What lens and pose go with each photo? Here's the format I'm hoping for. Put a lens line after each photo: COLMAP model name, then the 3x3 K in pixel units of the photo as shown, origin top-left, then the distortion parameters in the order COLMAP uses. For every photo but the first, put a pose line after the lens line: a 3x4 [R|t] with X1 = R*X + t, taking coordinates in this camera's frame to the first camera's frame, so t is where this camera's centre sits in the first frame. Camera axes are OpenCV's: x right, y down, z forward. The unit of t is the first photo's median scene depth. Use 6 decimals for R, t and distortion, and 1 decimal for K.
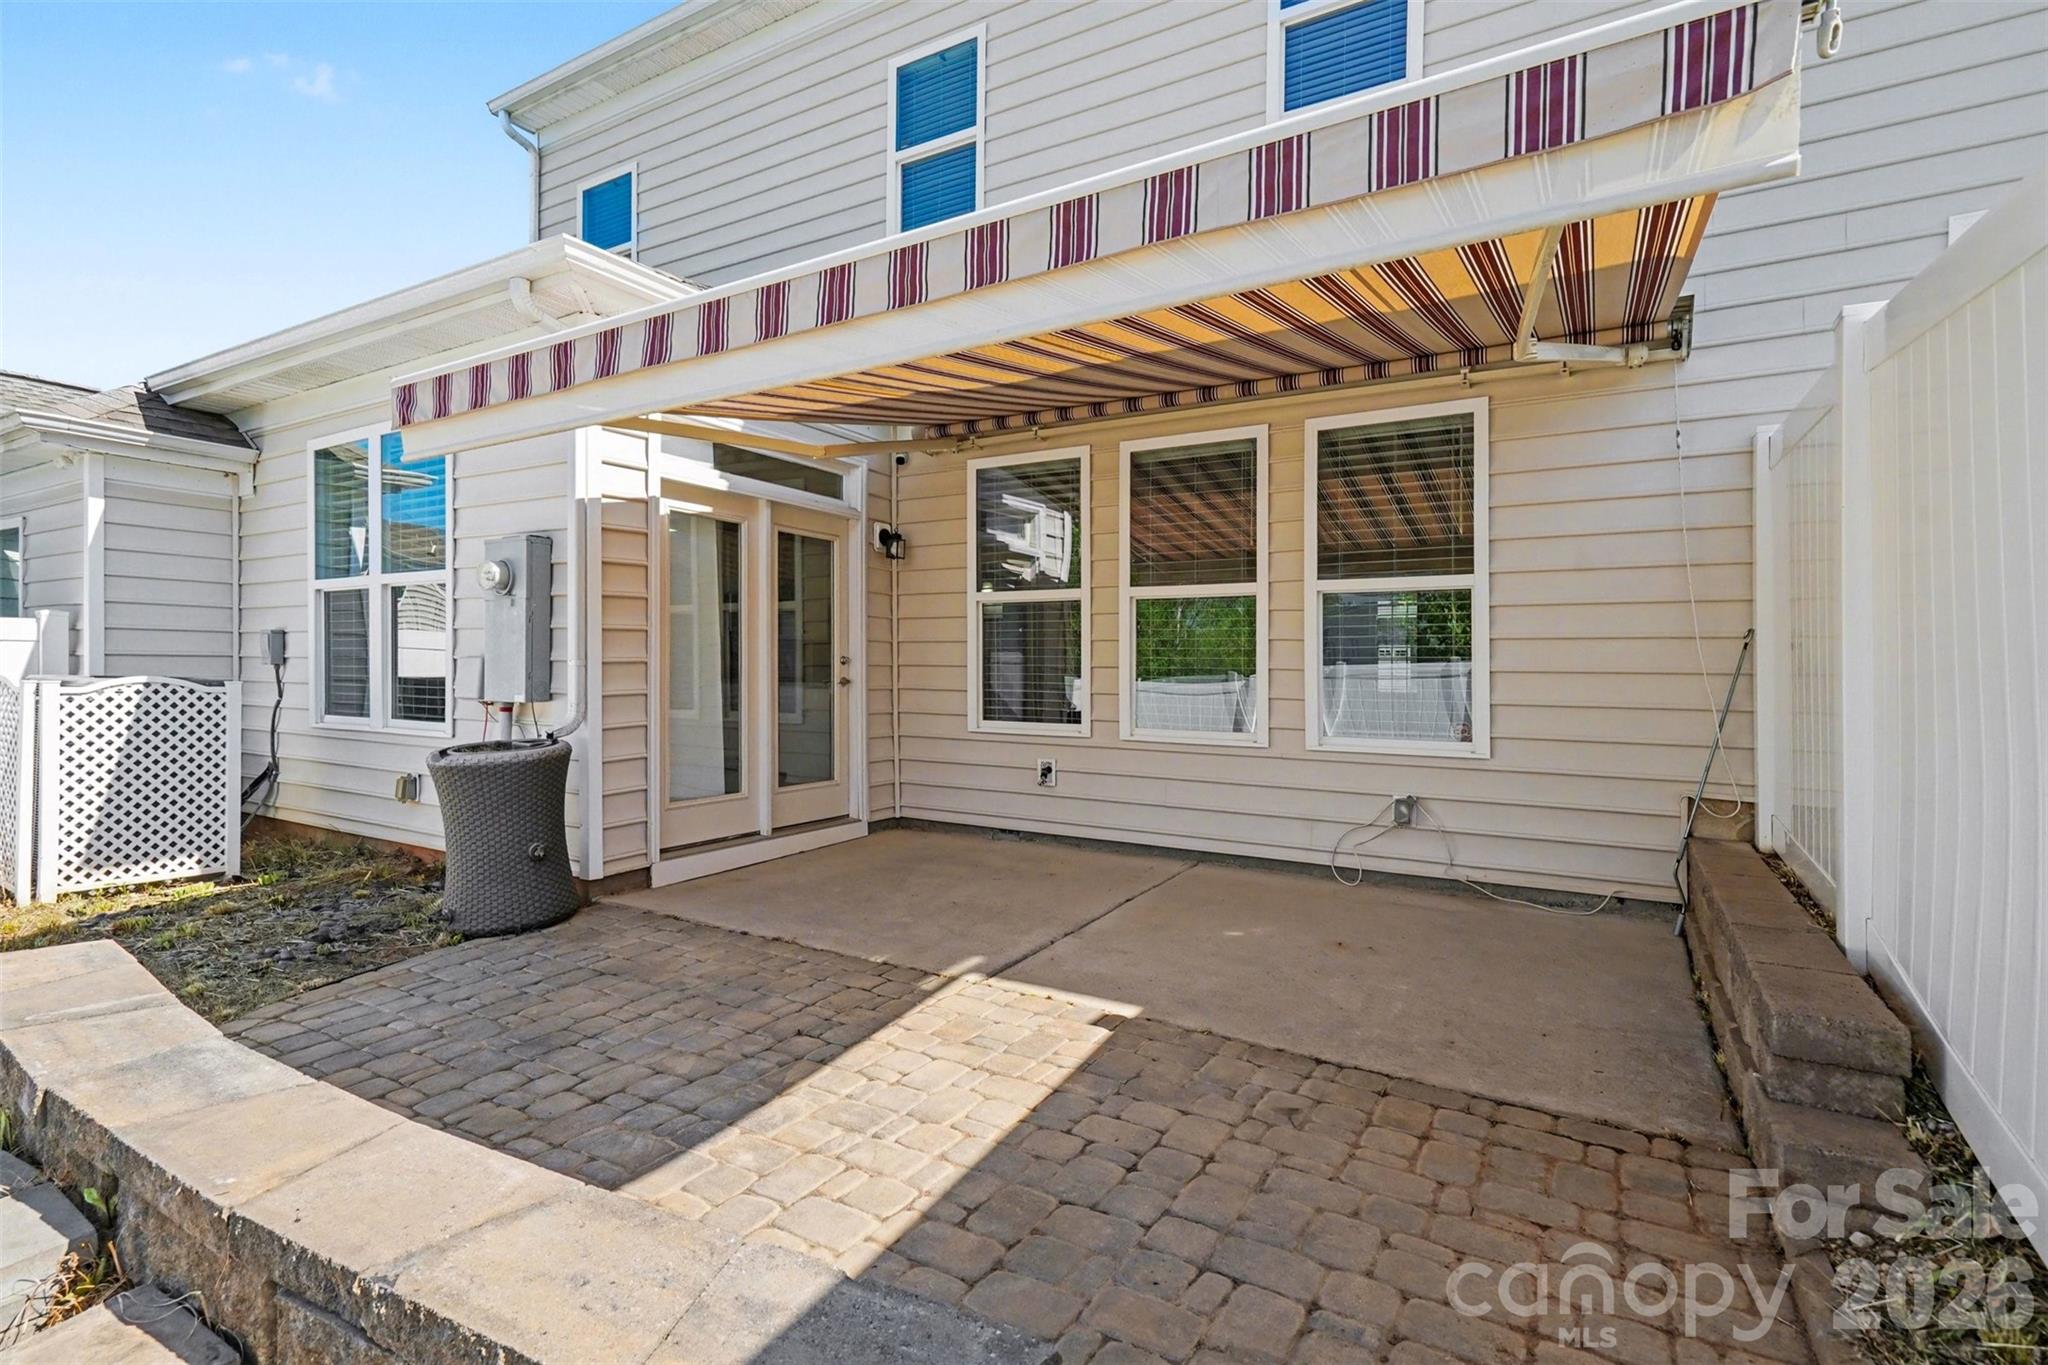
lens RADIAL K [[948.0, 0, 1039.8], [0, 948.0, 658.5], [0, 0, 1]] dist [-0.007473, 0.000028]
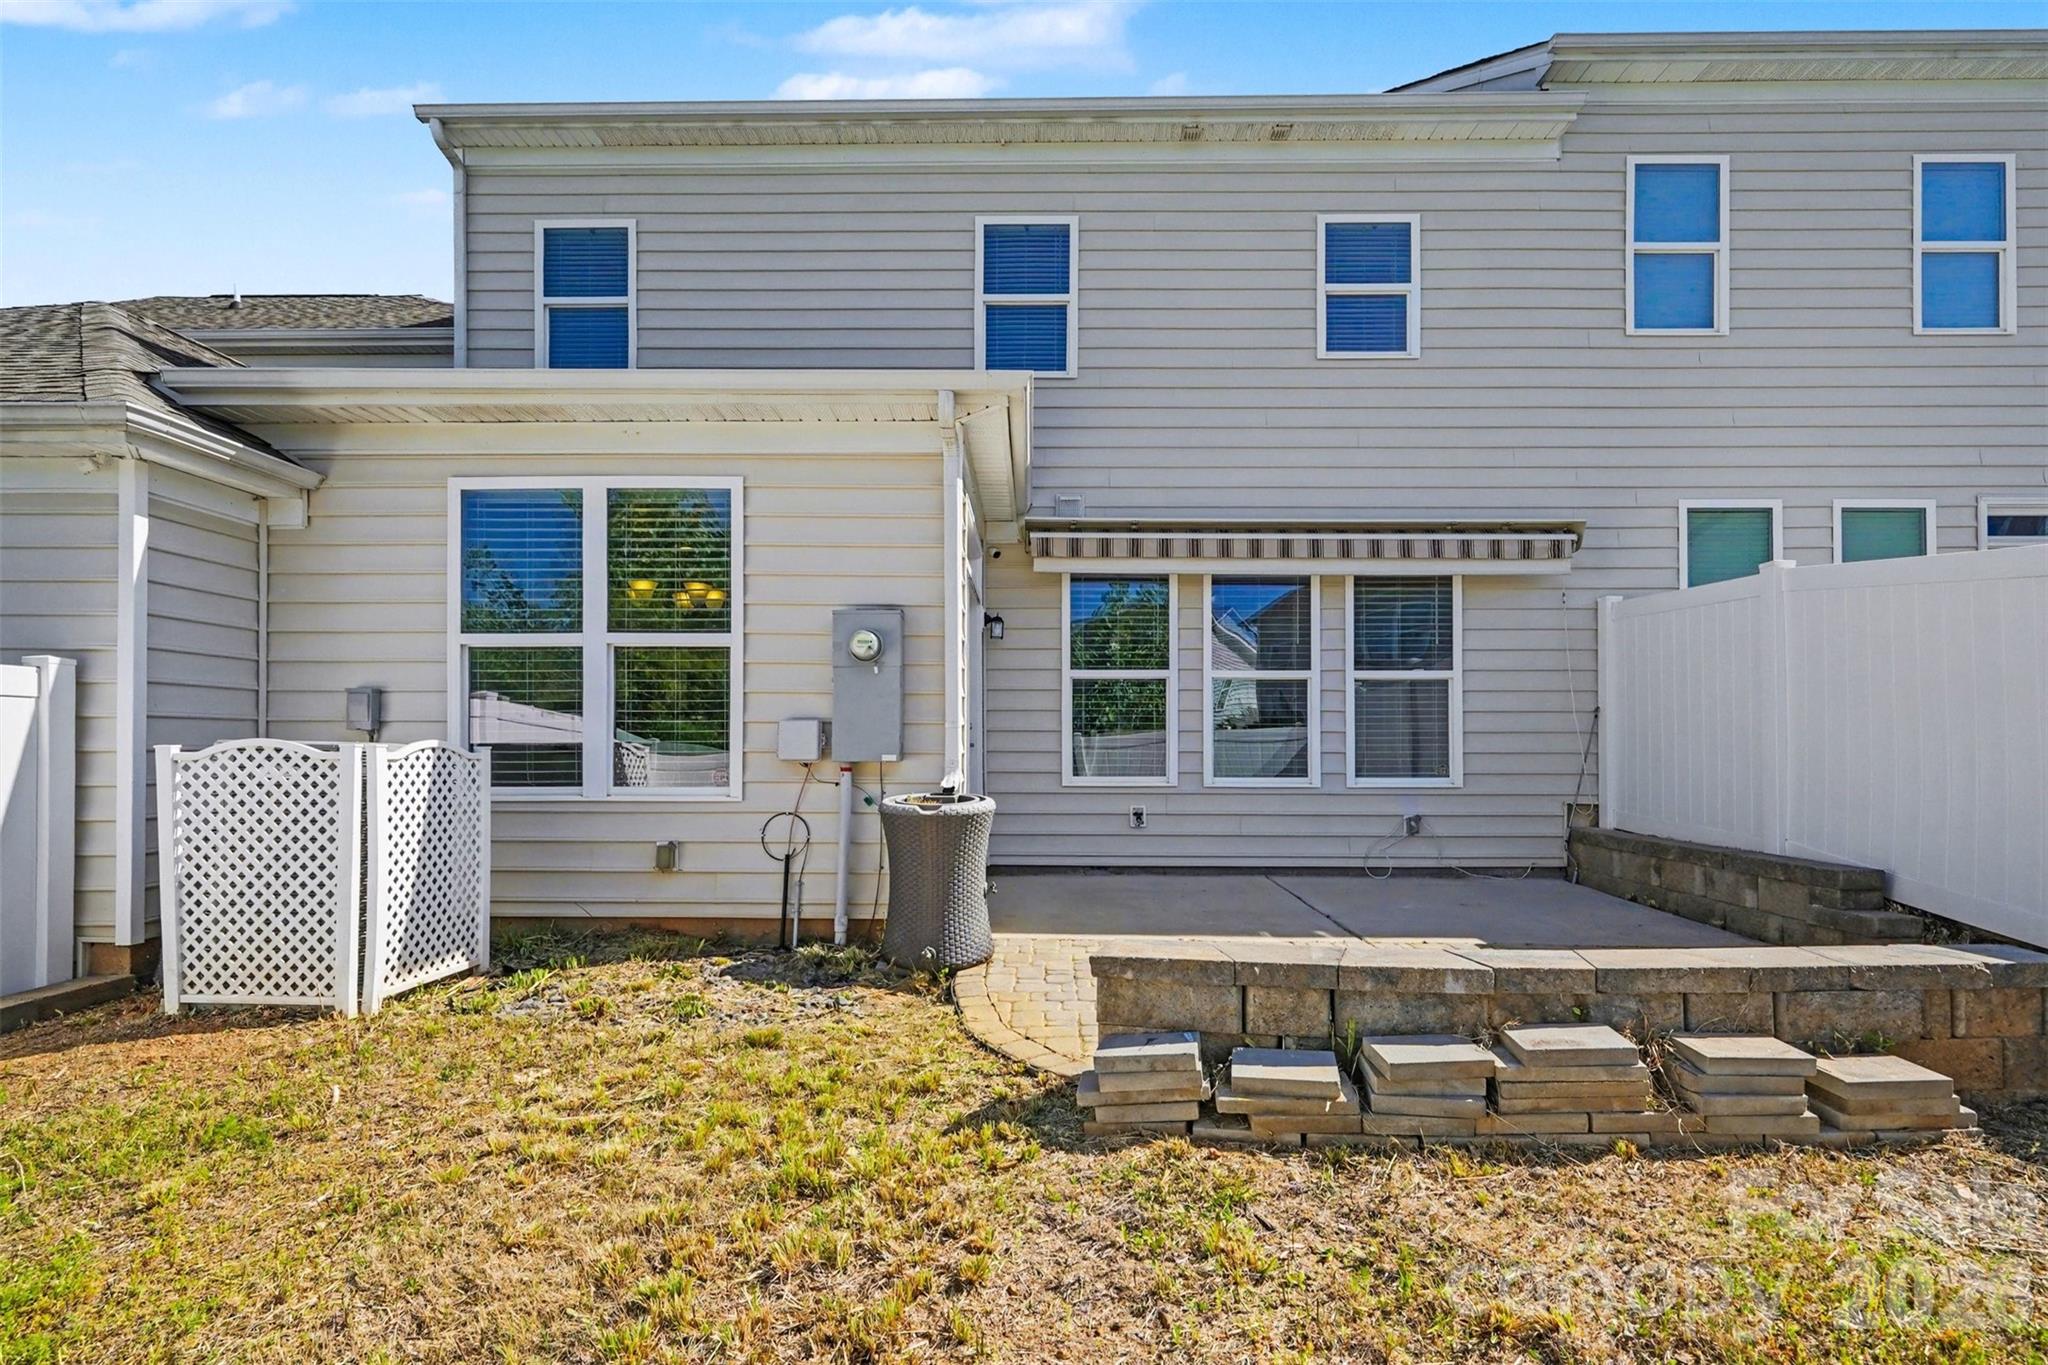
lens RADIAL K [[948.0, 0, 1012.1], [0, 948.0, 671.9], [0, 0, 1]] dist [-0.007473, 0.000028]
pose [[0.880477, 0.027807, 0.473272, -0.789278], [0.003148, 0.997913, -0.064489, 0.011710], [-0.474078, 0.058271, 0.878553, -0.027155]]
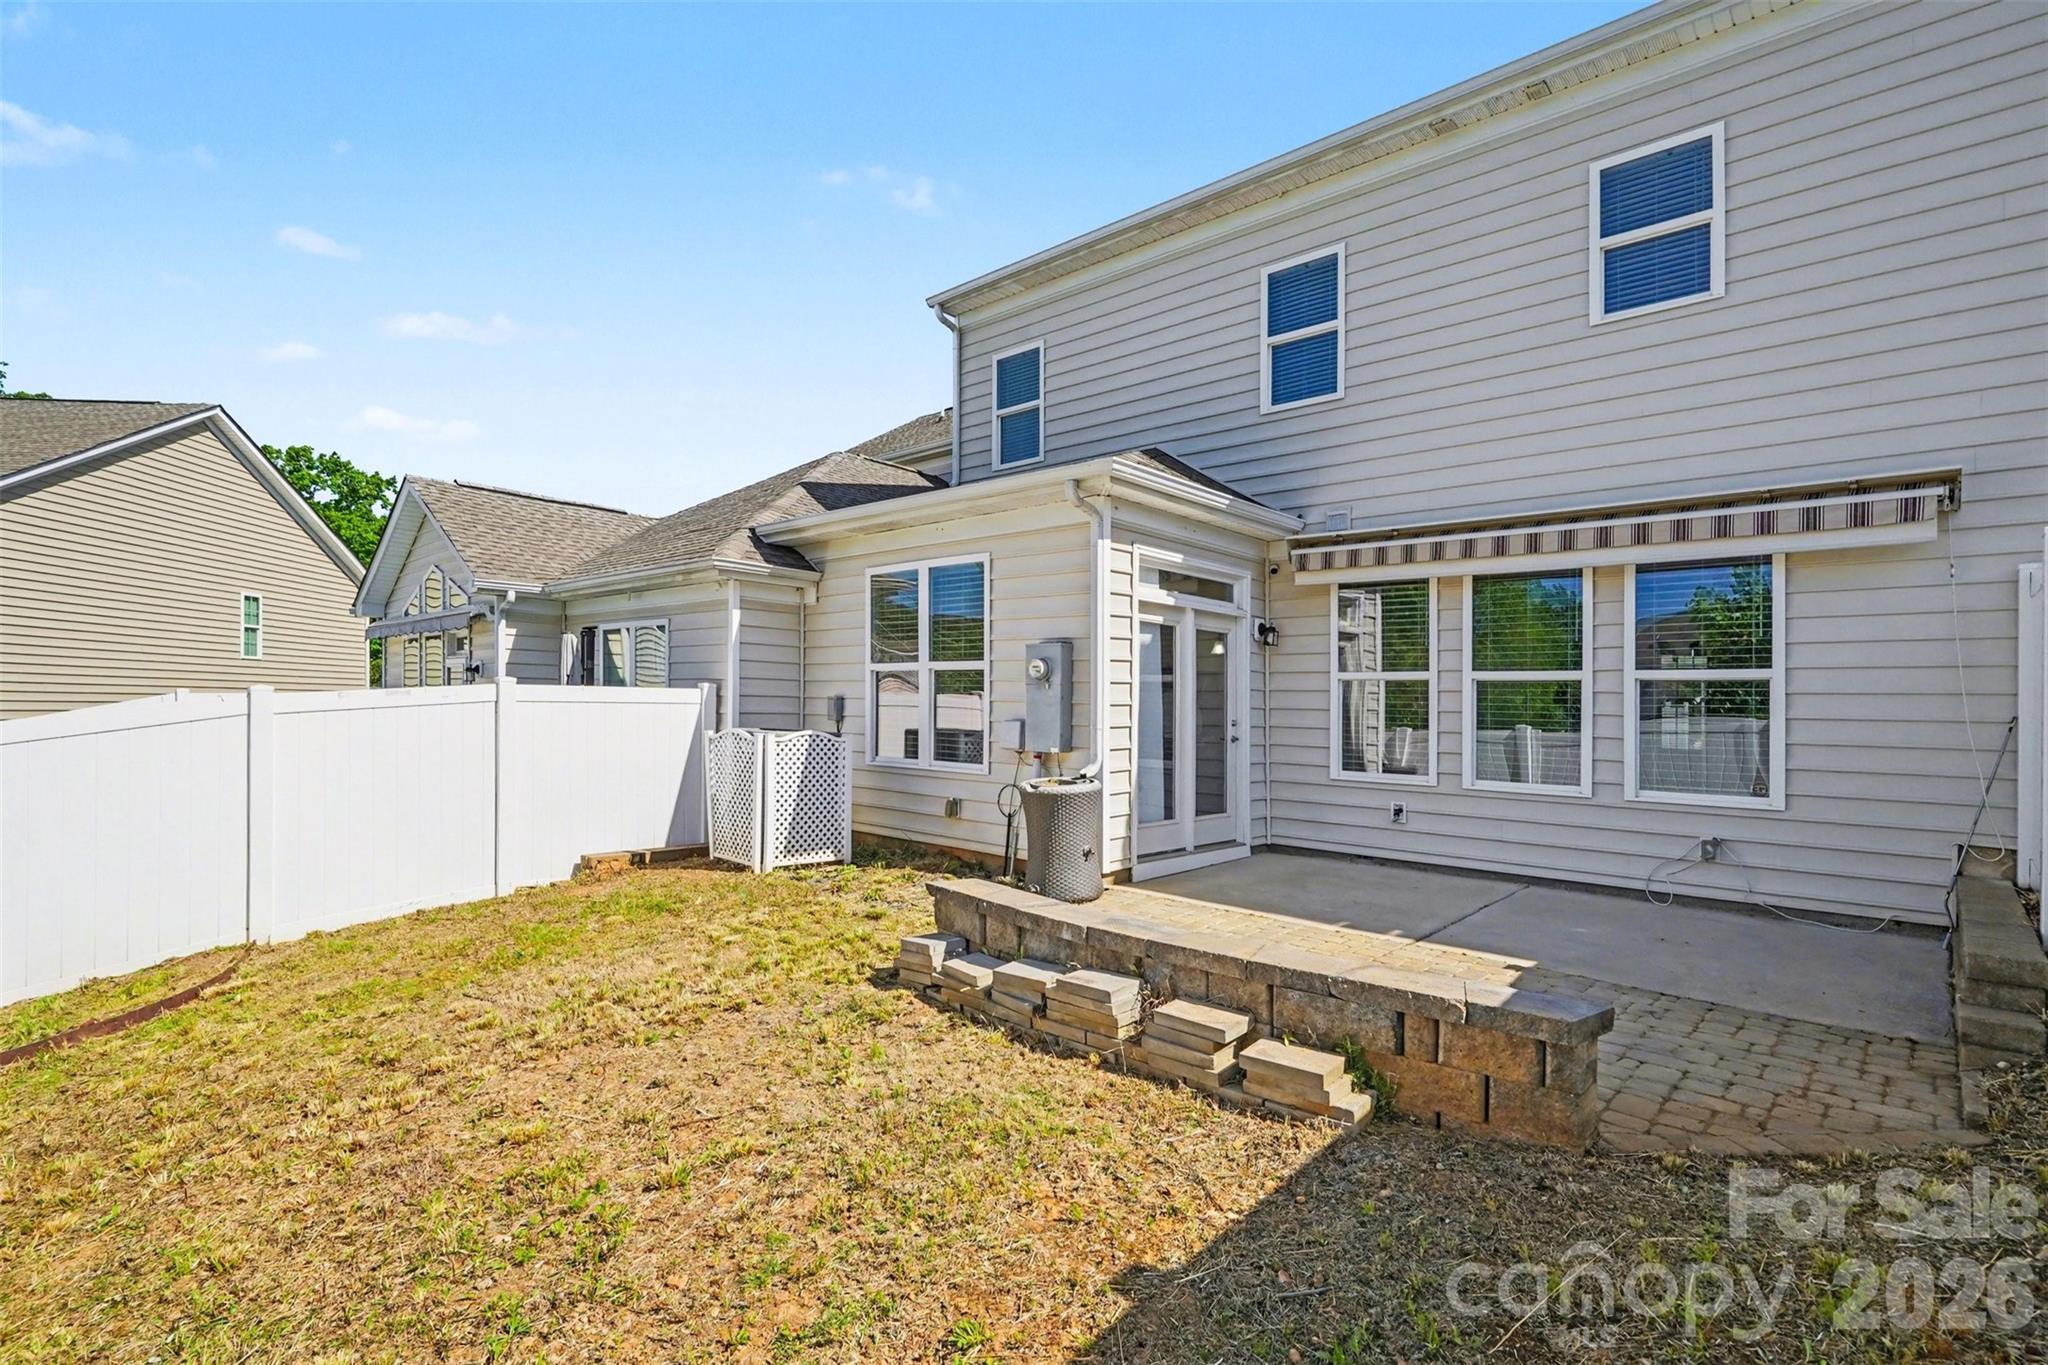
lens RADIAL K [[948.0, 0, 1056.2], [0, 948.0, 674.6], [0, 0, 1]] dist [-0.007473, 0.000028]
pose [[0.976430, 0.002056, -0.215824, -0.184077], [-0.008152, 0.999592, -0.027359, -0.031034], [0.215680, 0.028474, 0.976049, -0.402491]]
